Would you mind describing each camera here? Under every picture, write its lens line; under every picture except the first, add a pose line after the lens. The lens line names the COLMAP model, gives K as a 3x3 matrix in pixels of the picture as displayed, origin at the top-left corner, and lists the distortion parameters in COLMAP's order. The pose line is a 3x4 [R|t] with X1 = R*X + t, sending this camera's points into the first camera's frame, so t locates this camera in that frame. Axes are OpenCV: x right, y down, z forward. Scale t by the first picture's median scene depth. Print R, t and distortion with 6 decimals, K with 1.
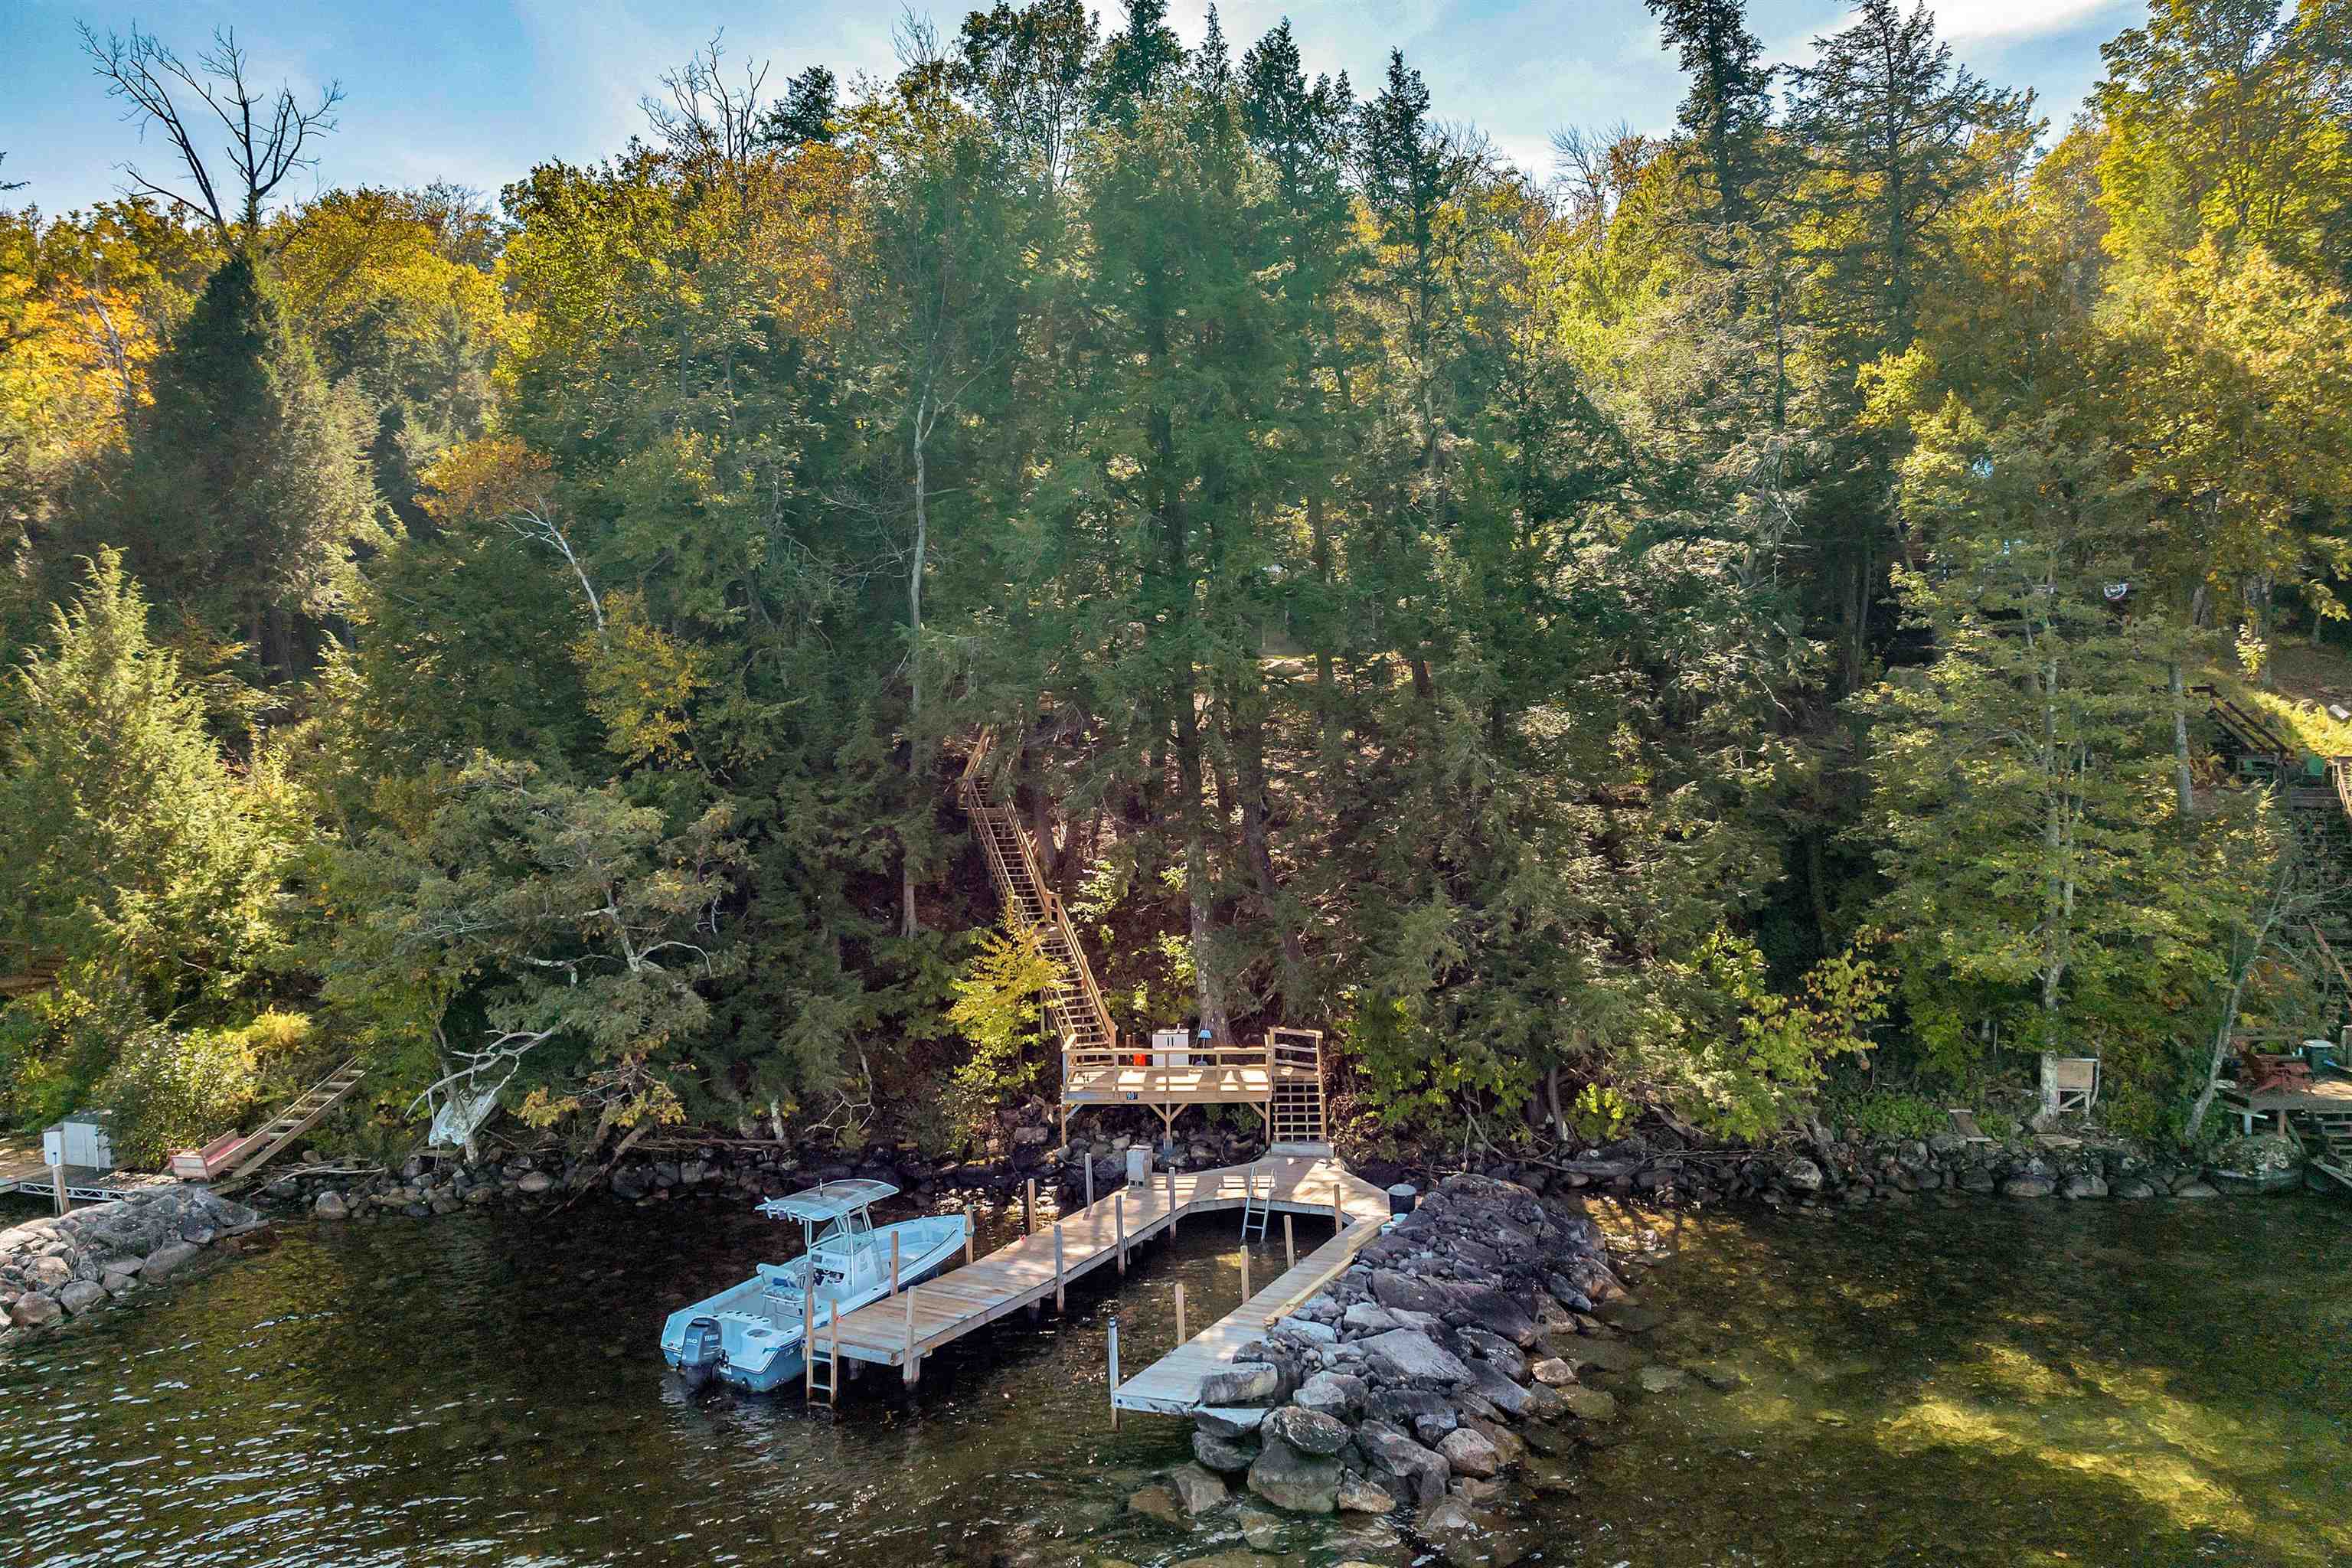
lens RADIAL K [[1682.6, 0, 1183.9], [0, 1682.6, 750.0], [0, 0, 1]] dist [-0.041468, 0.001109]
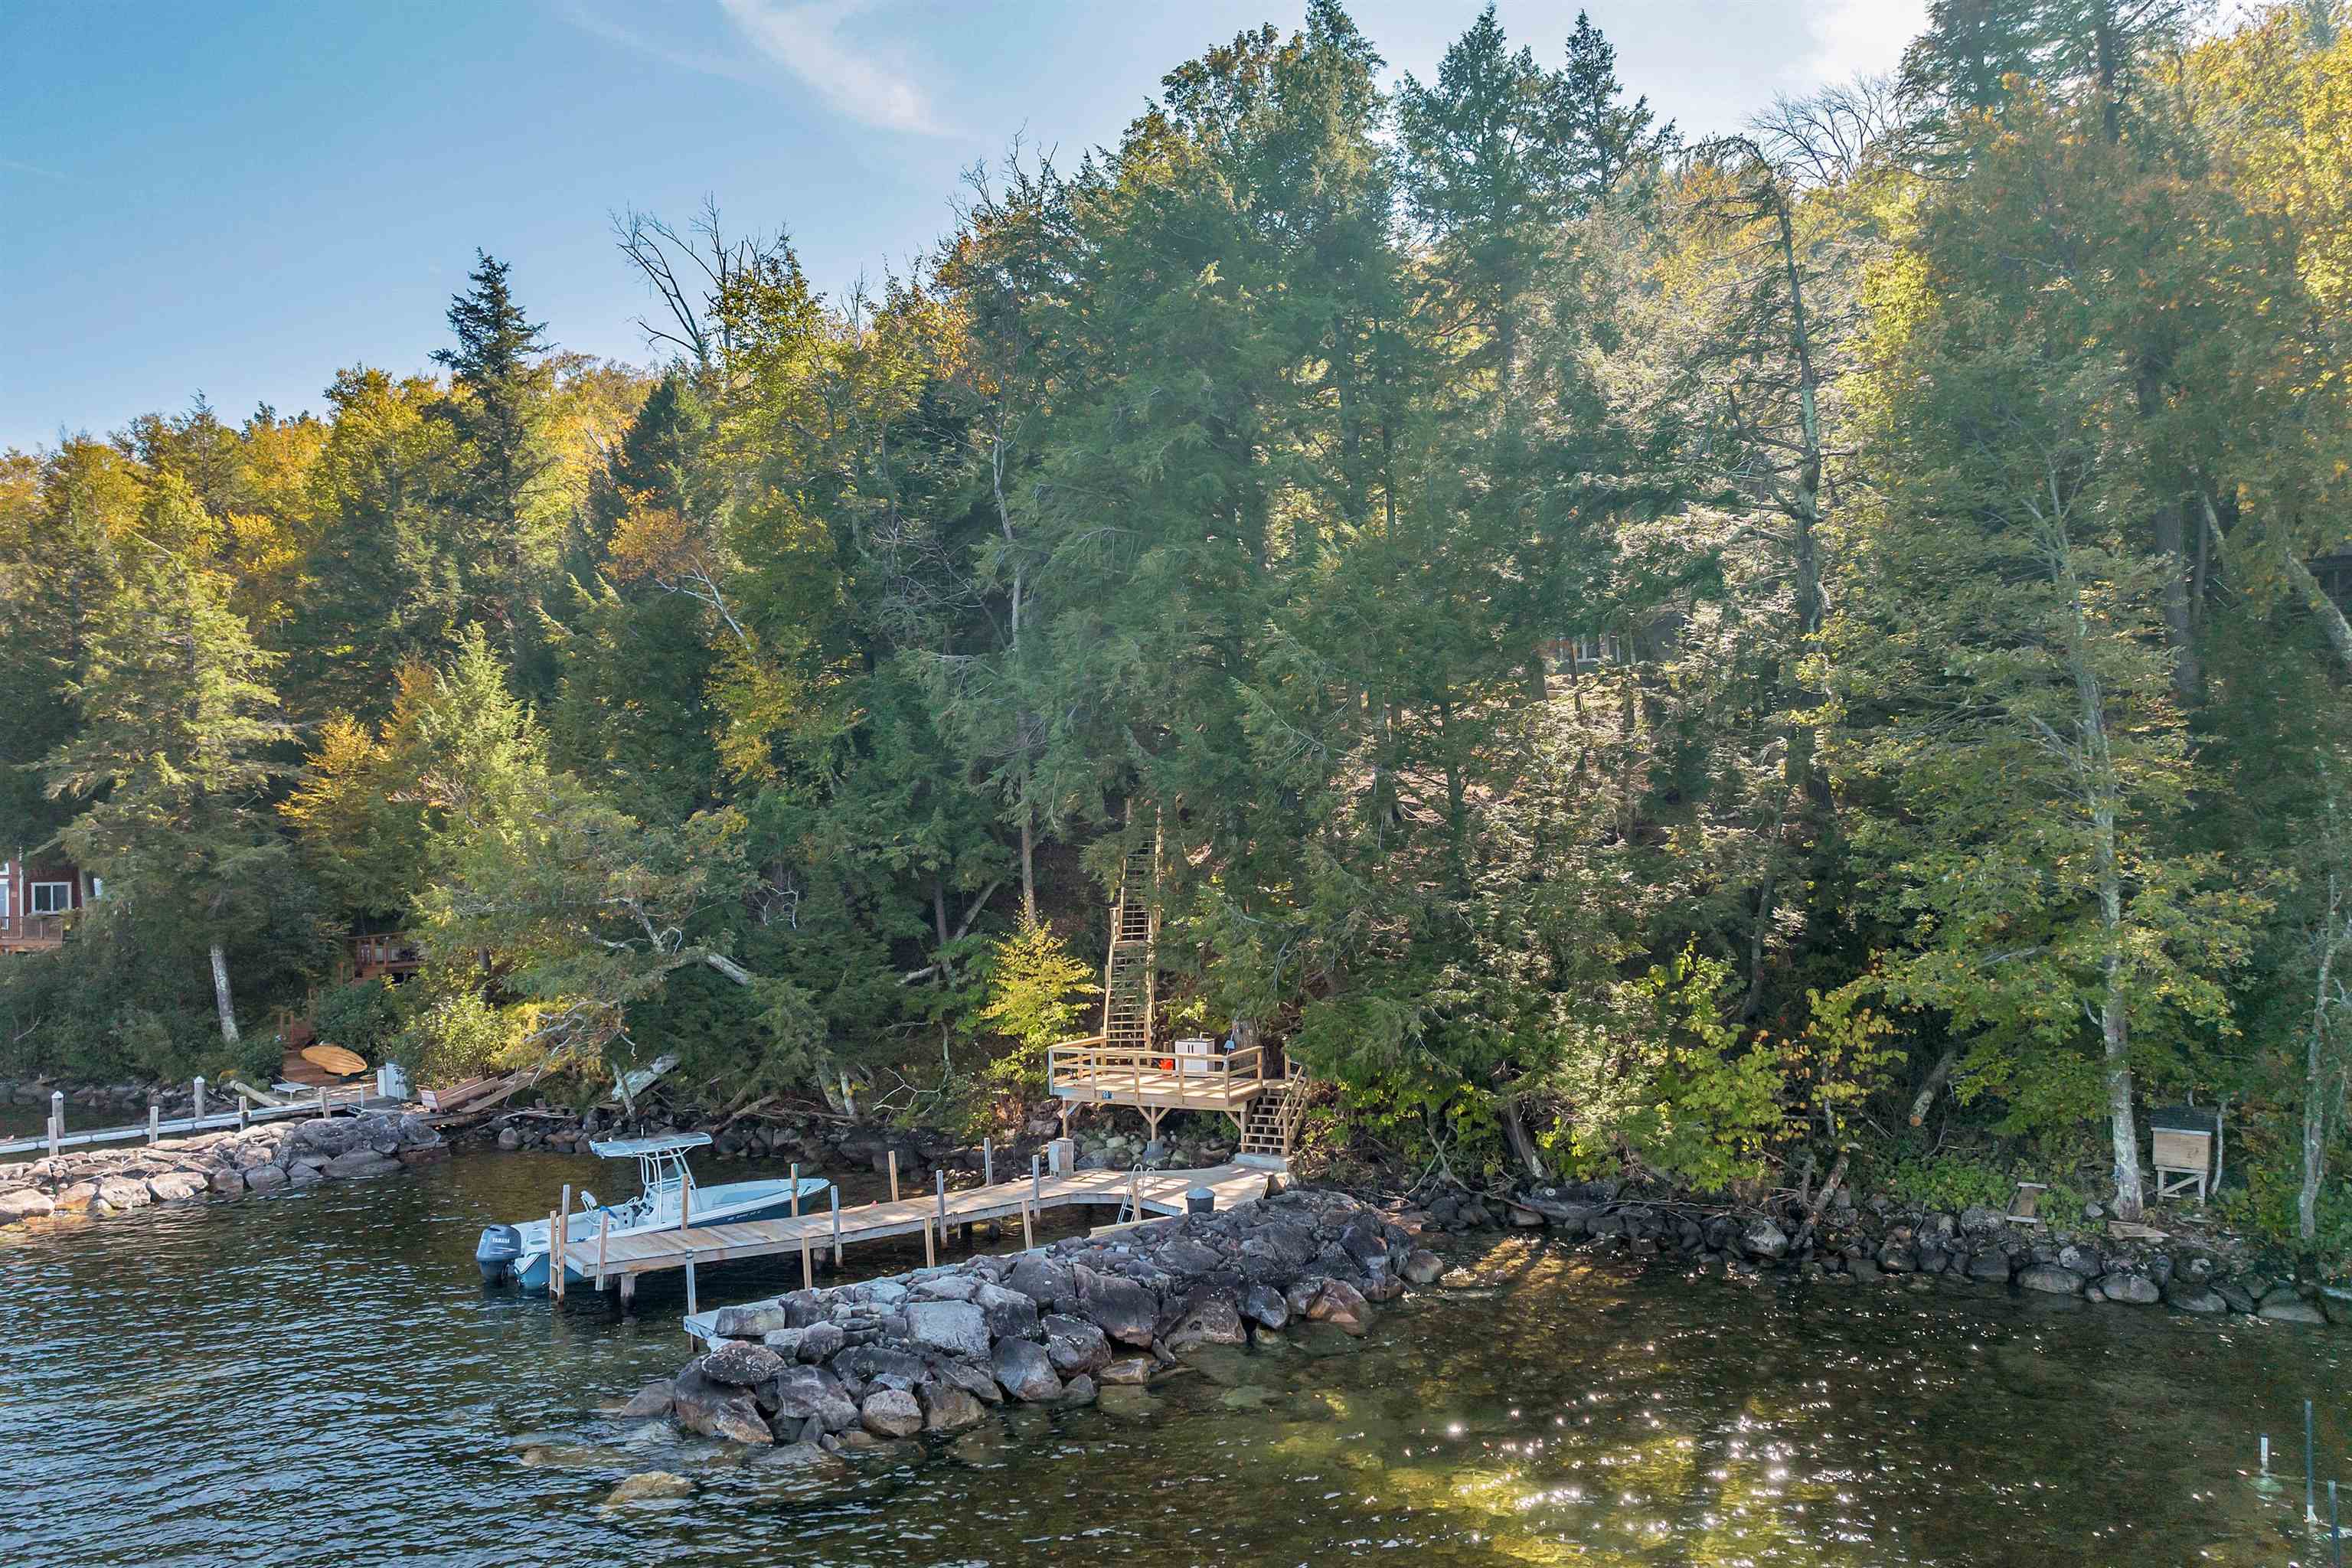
lens RADIAL K [[1697.0, 0, 1176.0], [0, 1697.0, 784.0], [0, 0, 1]] dist [-0.037297, 0.001321]
pose [[0.893142, -0.015937, -0.449492, 0.476949], [0.009889, 0.999826, -0.015800, 0.033122], [0.449666, 0.009666, 0.893145, 0.092877]]
